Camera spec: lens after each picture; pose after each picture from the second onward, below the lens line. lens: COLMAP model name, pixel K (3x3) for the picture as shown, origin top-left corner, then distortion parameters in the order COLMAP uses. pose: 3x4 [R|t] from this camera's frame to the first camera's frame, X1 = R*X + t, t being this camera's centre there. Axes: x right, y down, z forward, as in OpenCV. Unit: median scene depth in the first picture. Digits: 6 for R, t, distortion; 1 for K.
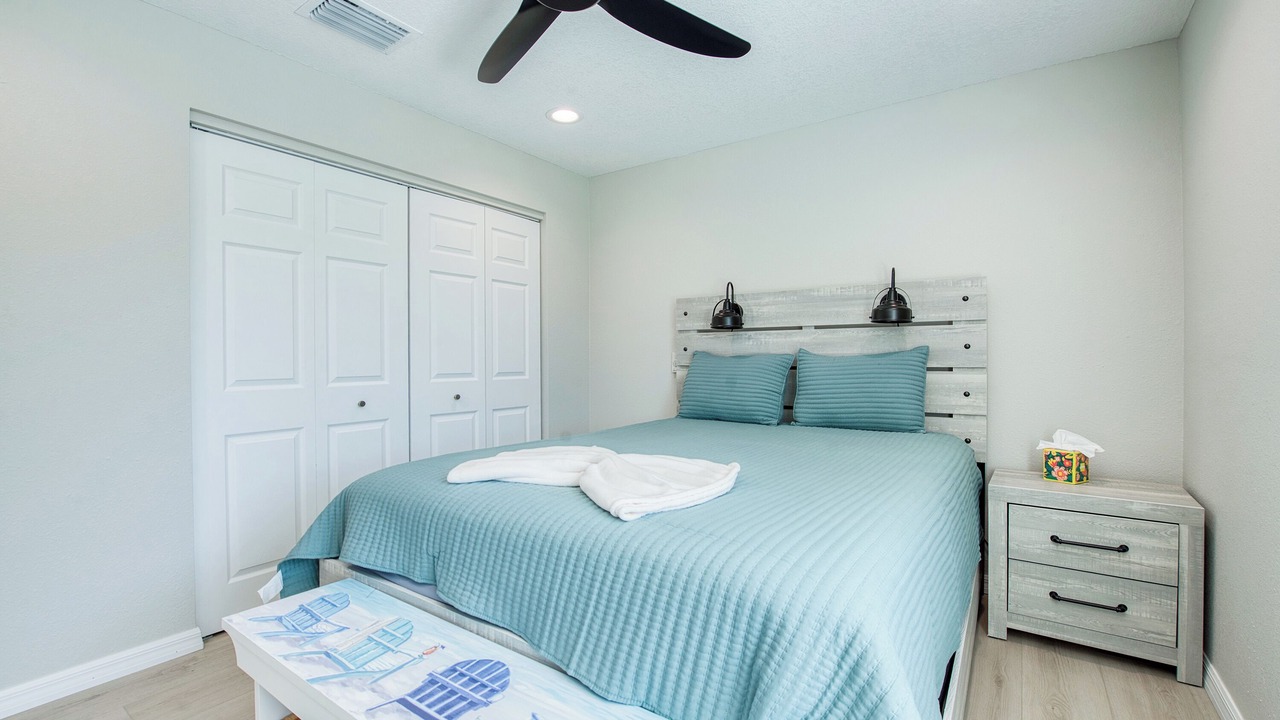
lens RADIAL K [[577.7, 0, 654.3], [0, 577.7, 363.9], [0, 0, 1]] dist [-0.024176, -0.000062]
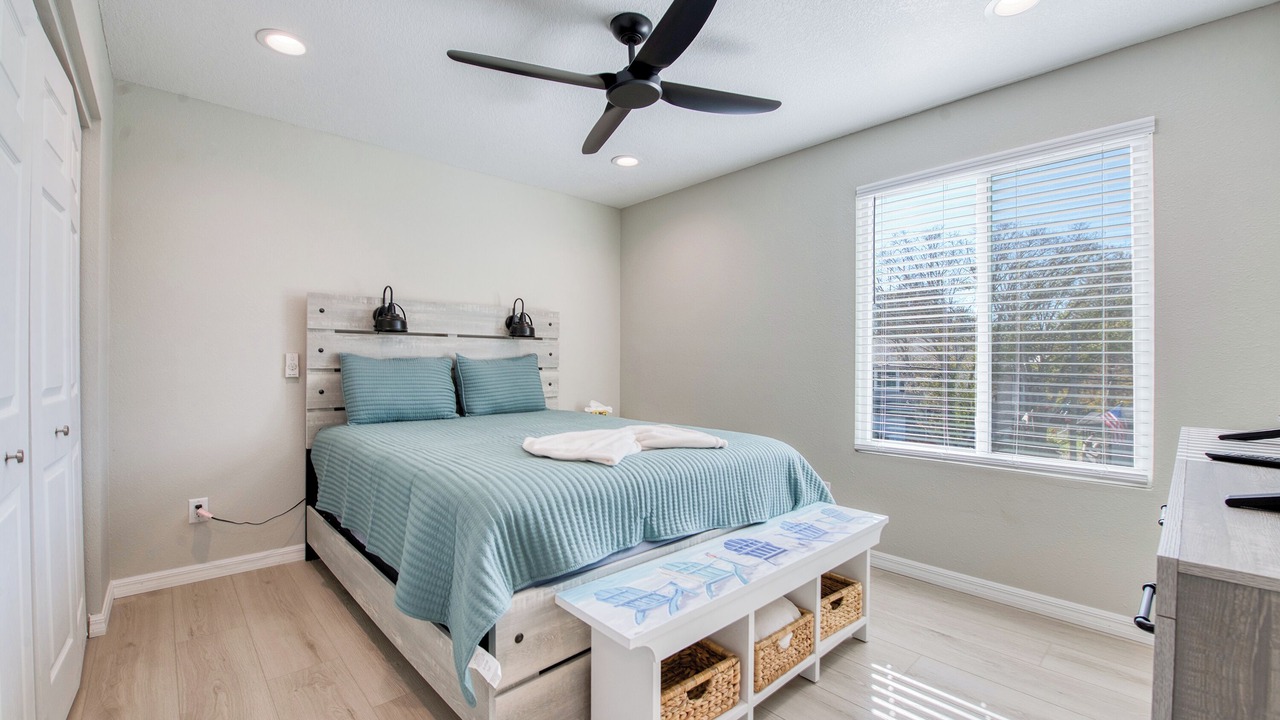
lens RADIAL K [[577.7, 0, 654.3], [0, 577.7, 363.9], [0, 0, 1]] dist [-0.024176, -0.000062]
pose [[0.140982, -0.000176, 0.990012, -0.948715], [0.006005, 0.999982, -0.000677, -0.000984], [-0.989994, 0.006041, 0.140981, 0.463794]]
